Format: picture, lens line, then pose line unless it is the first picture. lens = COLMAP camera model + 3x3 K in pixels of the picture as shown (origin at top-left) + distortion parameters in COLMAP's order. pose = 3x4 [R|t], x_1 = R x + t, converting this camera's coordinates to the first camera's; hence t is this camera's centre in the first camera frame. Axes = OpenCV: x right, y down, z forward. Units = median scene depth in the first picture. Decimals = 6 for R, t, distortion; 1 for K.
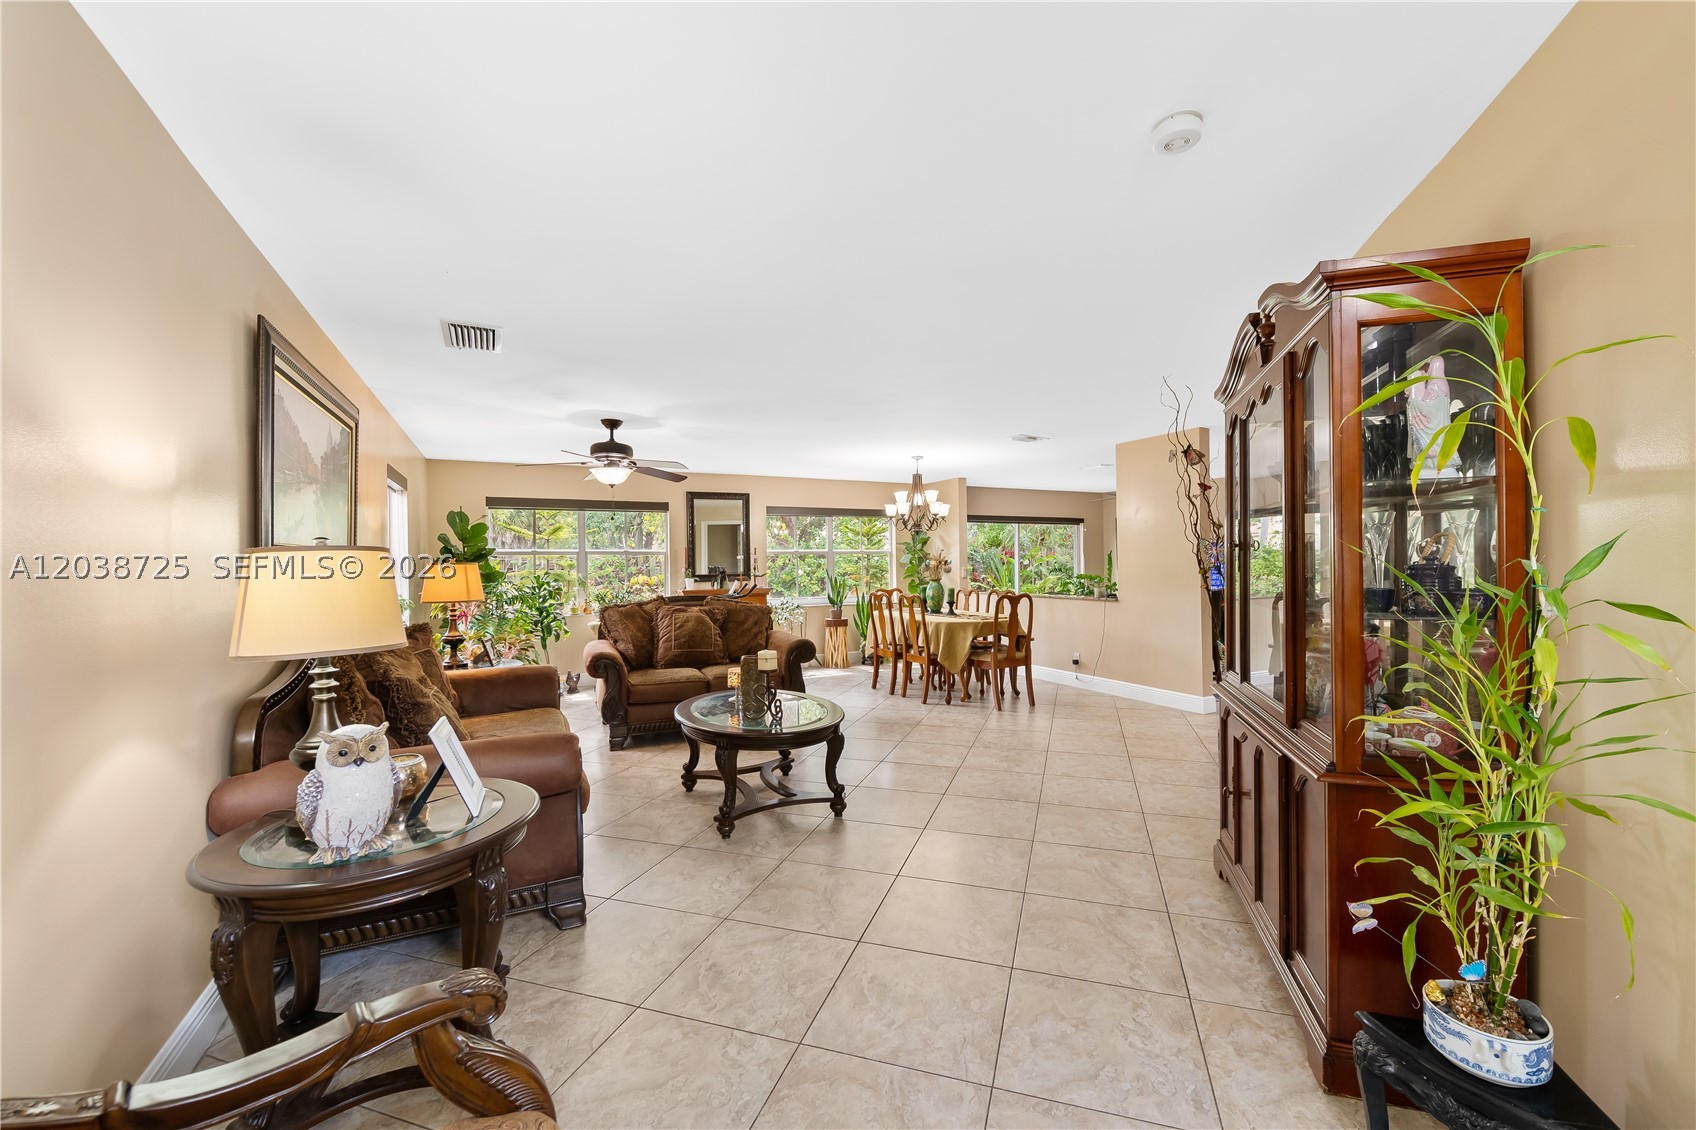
lens RADIAL K [[671.8, 0, 859.1], [0, 671.8, 565.3], [0, 0, 1]] dist [0.001695, -0.002944]
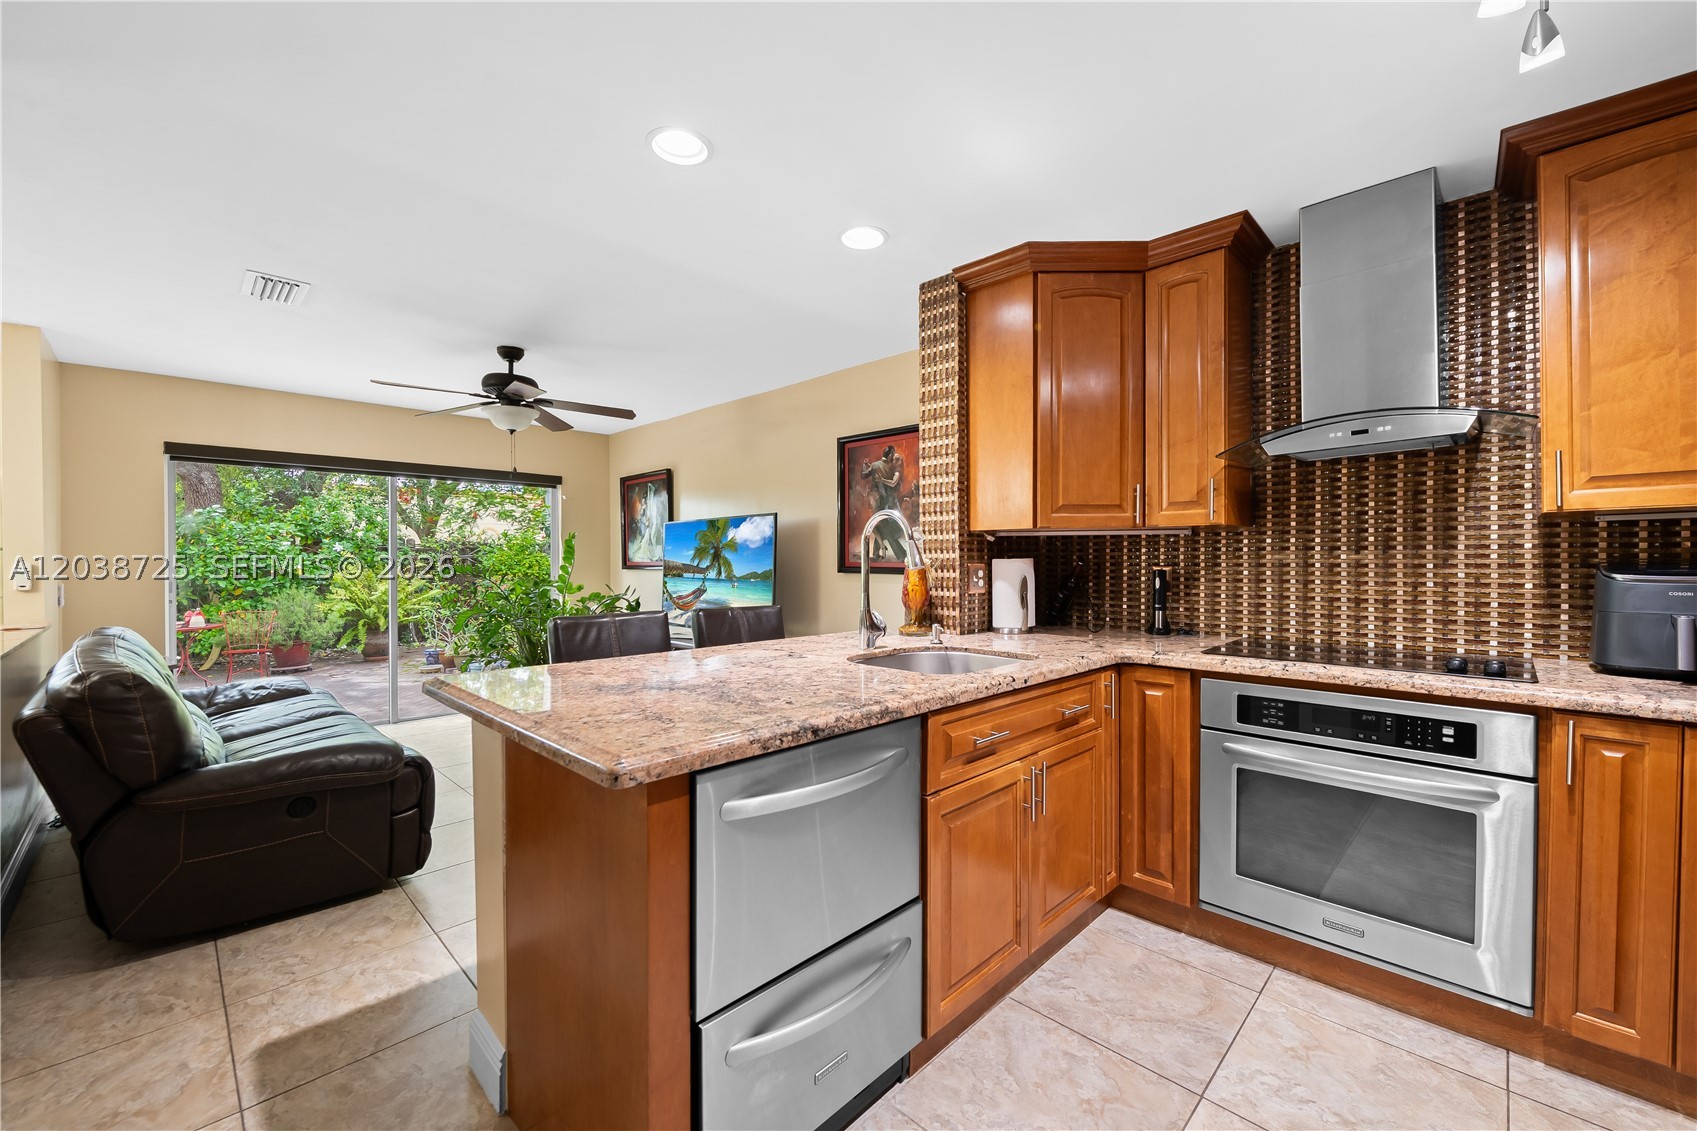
lens RADIAL K [[672.1, 0, 858.6], [0, 672.1, 563.3], [0, 0, 1]] dist [0.001695, -0.002944]
pose [[0.943279, 0.007164, 0.331924, 0.659388], [-0.007927, 0.999968, 0.000945, -0.000993], [-0.331907, -0.003522, 0.943306, 0.681707]]
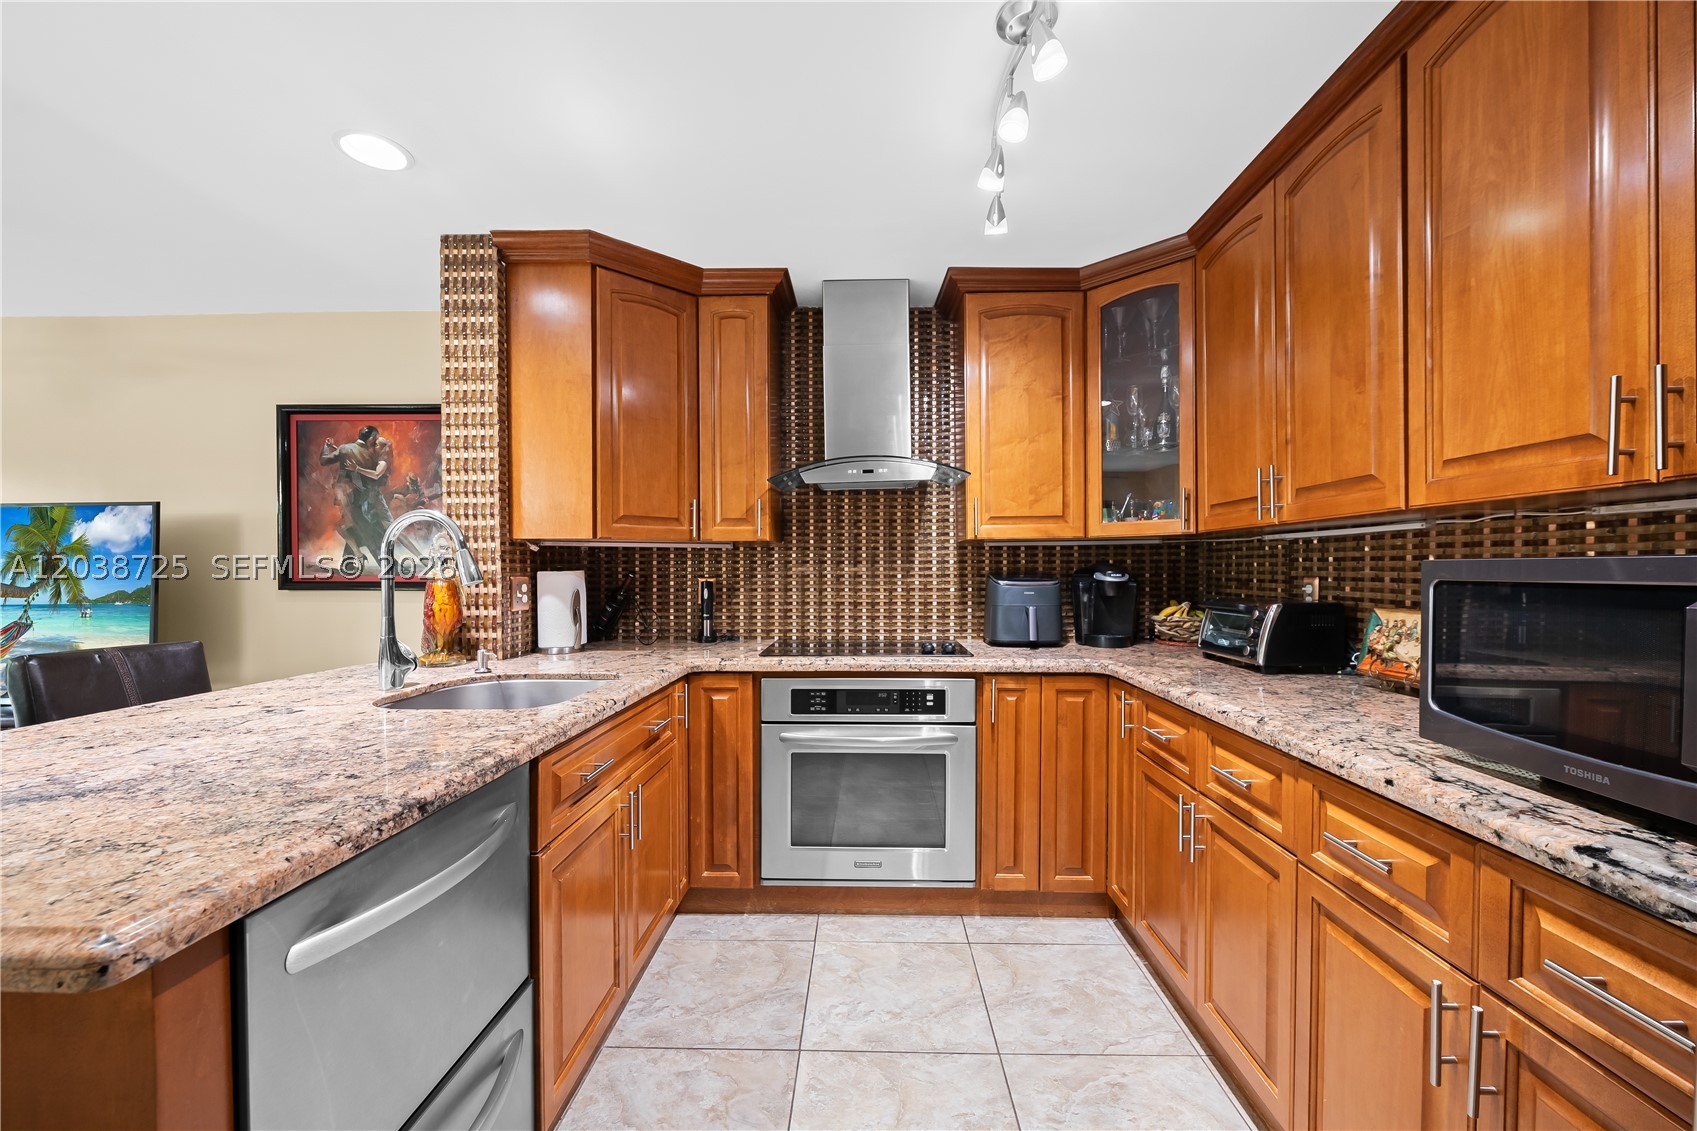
lens RADIAL K [[672.1, 0, 856.7], [0, 672.1, 576.3], [0, 0, 1]] dist [0.001695, -0.002944]
pose [[0.466642, 0.000875, 0.884446, 0.627078], [-0.001256, 0.999999, -0.000326, -0.001435], [-0.884445, -0.000959, 0.466643, 0.721537]]
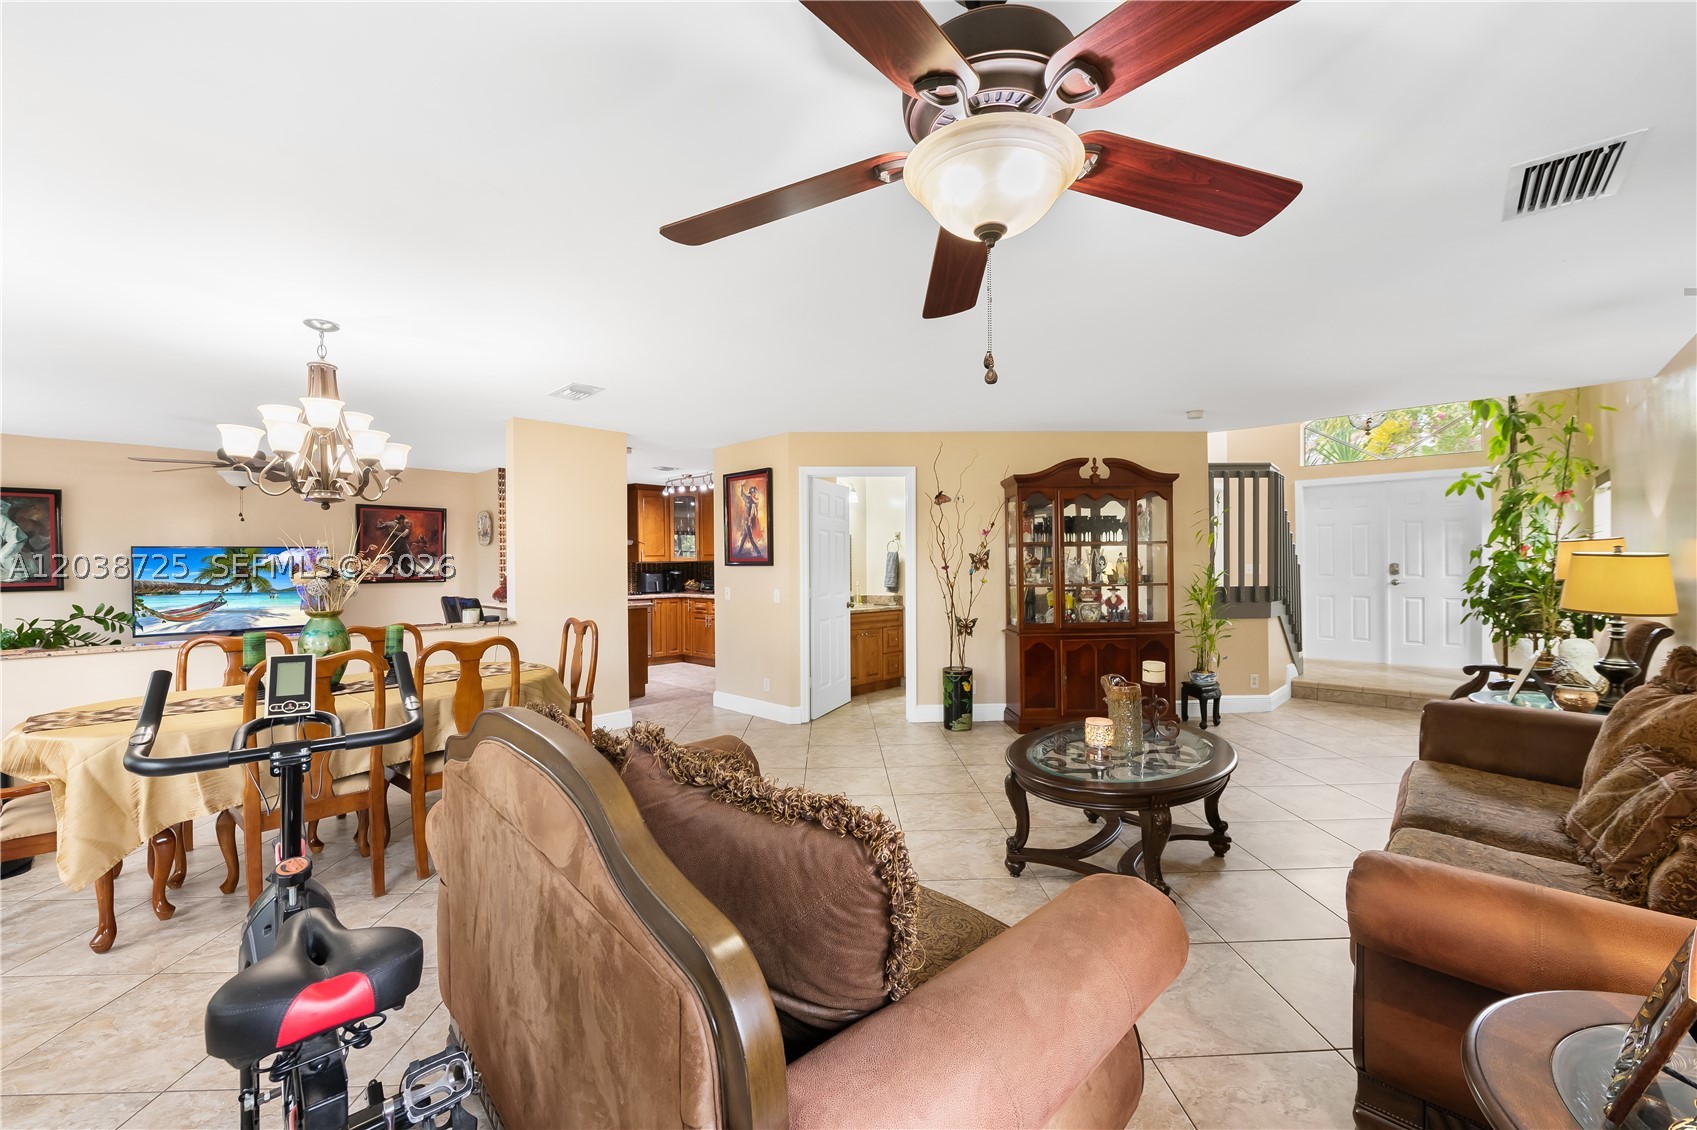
lens RADIAL K [[672.1, 0, 852.8], [0, 672.1, 563.7], [0, 0, 1]] dist [0.001695, -0.002944]
pose [[-0.348502, 0.012637, 0.937223, -0.458371], [0.014706, 0.999860, -0.008013, -0.003563], [-0.937193, 0.010990, -0.348639, 0.931130]]
